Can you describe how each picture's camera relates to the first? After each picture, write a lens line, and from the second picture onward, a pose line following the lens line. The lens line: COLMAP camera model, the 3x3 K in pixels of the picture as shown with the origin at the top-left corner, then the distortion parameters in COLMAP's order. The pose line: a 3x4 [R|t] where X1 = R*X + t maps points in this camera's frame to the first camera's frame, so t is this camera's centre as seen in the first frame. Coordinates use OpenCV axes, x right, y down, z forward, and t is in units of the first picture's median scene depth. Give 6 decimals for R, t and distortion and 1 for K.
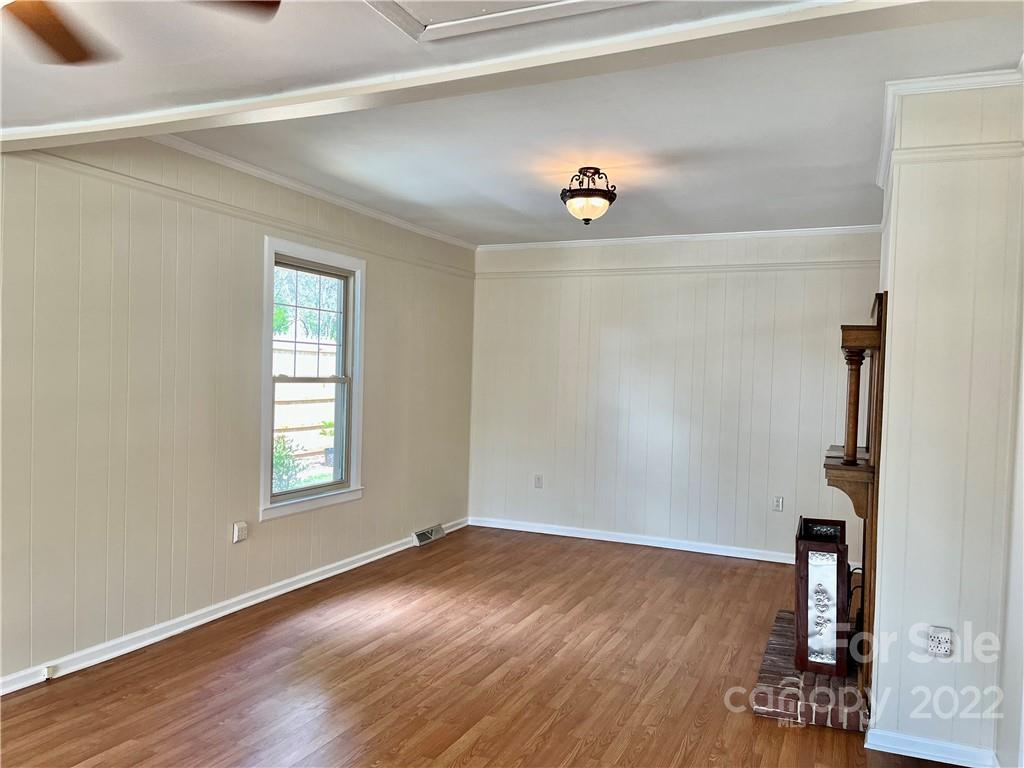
lens RADIAL K [[774.7, 0, 517.4], [0, 774.7, 393.2], [0, 0, 1]] dist [0.029478, -0.018845]
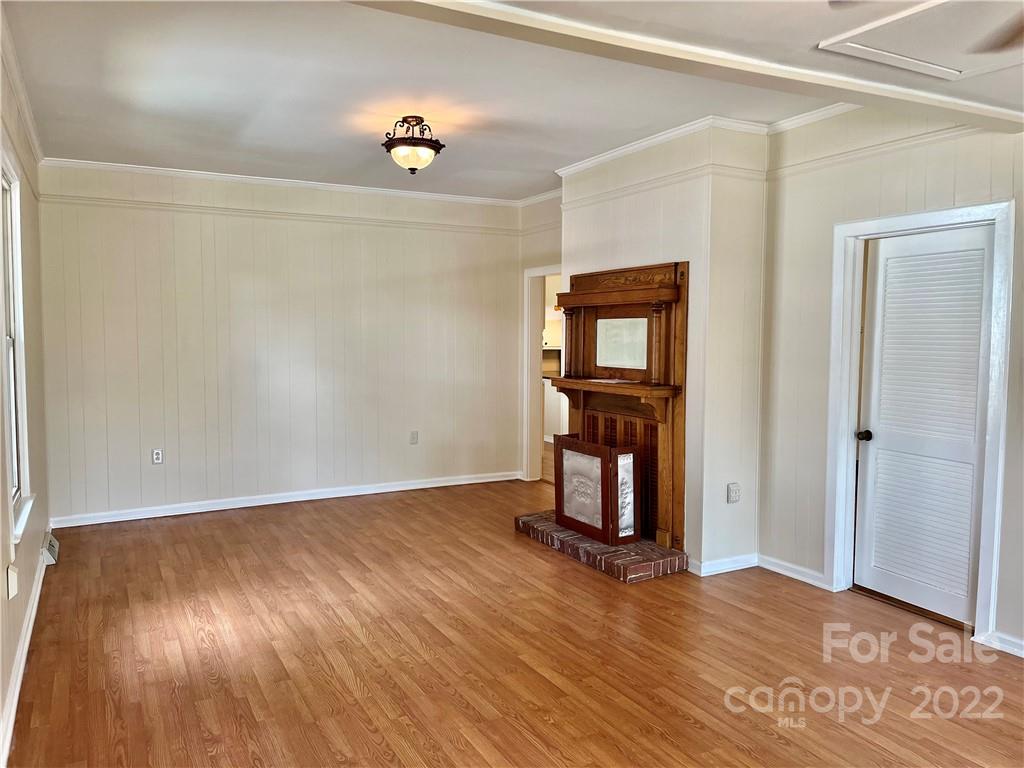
lens RADIAL K [[774.7, 0, 517.1], [0, 774.7, 376.9], [0, 0, 1]] dist [0.029478, -0.018845]
pose [[0.608941, -0.078191, 0.789352, -0.630970], [0.040655, 0.996898, 0.067387, -0.020018], [-0.792173, -0.008944, 0.610231, 0.283377]]
